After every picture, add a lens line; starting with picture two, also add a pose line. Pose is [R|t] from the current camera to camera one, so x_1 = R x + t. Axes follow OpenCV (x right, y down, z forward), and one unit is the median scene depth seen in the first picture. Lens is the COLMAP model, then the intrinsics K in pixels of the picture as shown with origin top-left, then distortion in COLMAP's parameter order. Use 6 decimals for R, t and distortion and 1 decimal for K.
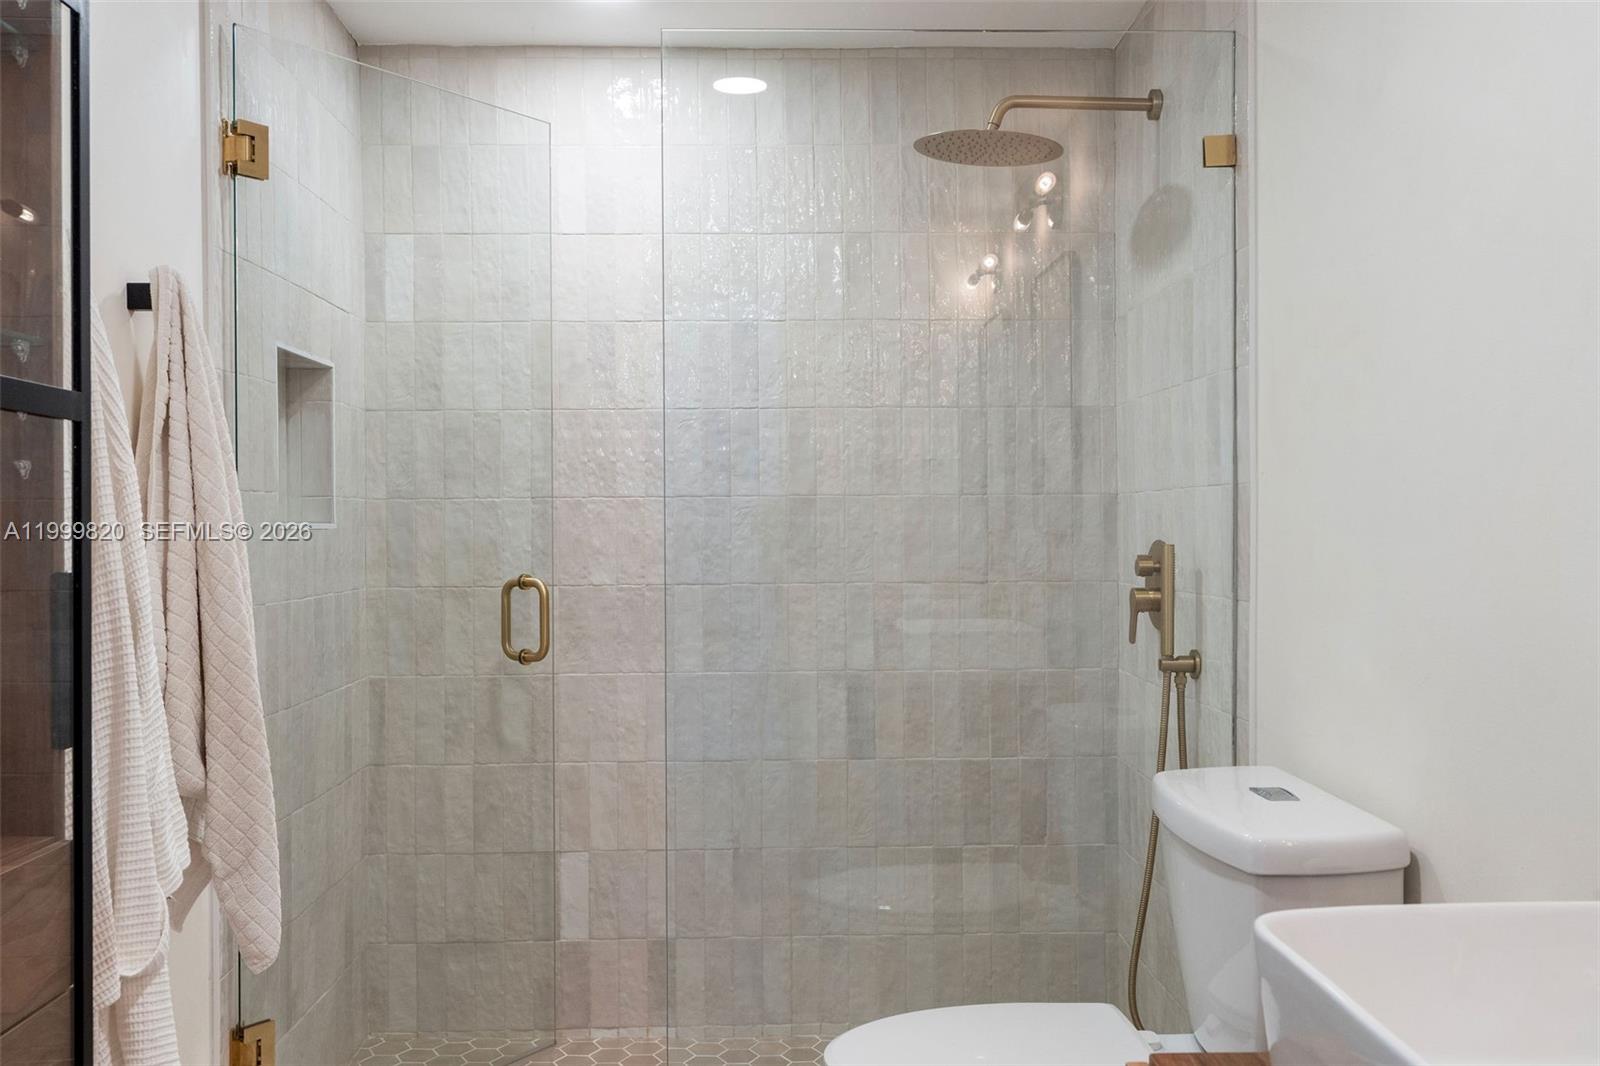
lens RADIAL K [[1362.4, 0, 798.4], [0, 1362.4, 512.8], [0, 0, 1]] dist [0.003924, 0.001266]
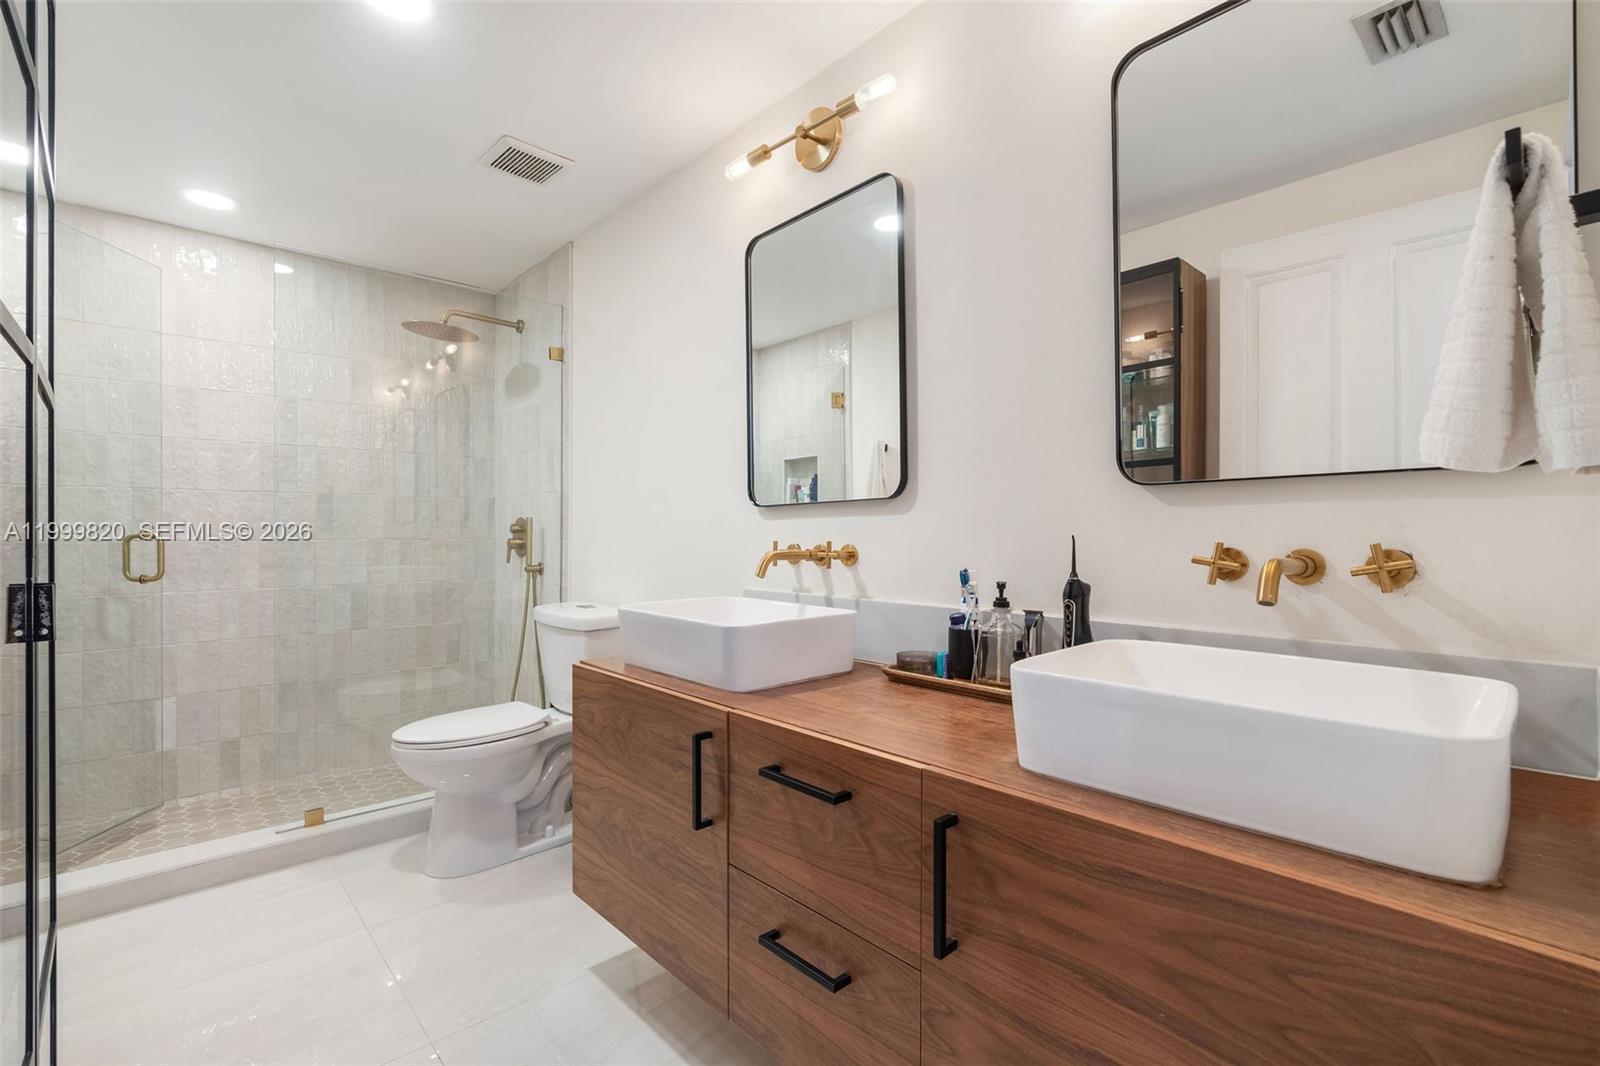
lens RADIAL K [[723.6, 0, 797.4], [0, 723.6, 536.6], [0, 0, 1]] dist [-0.002453, 0.000776]
pose [[0.756409, 0.003802, 0.654088, -0.158721], [-0.005912, 0.999982, 0.001024, 0.042879], [-0.654072, -0.004642, 0.756418, -0.195825]]
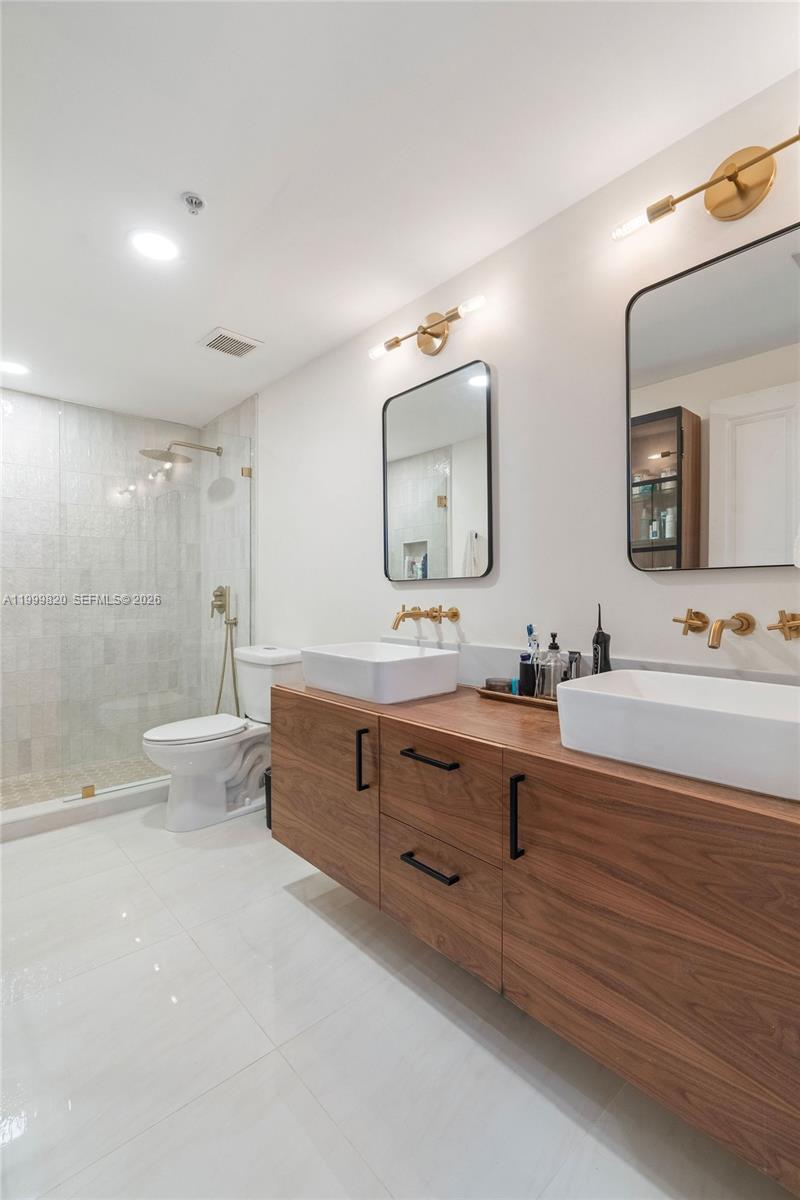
lens RADIAL K [[542.7, 0, 405.9], [0, 542.7, 600.2], [0, 0, 1]] dist [-0.002453, 0.000776]
pose [[0.758577, -0.002098, 0.651579, -0.218716], [-0.005420, 0.999940, 0.009529, 0.034900], [-0.651560, -0.010760, 0.758521, -0.243029]]
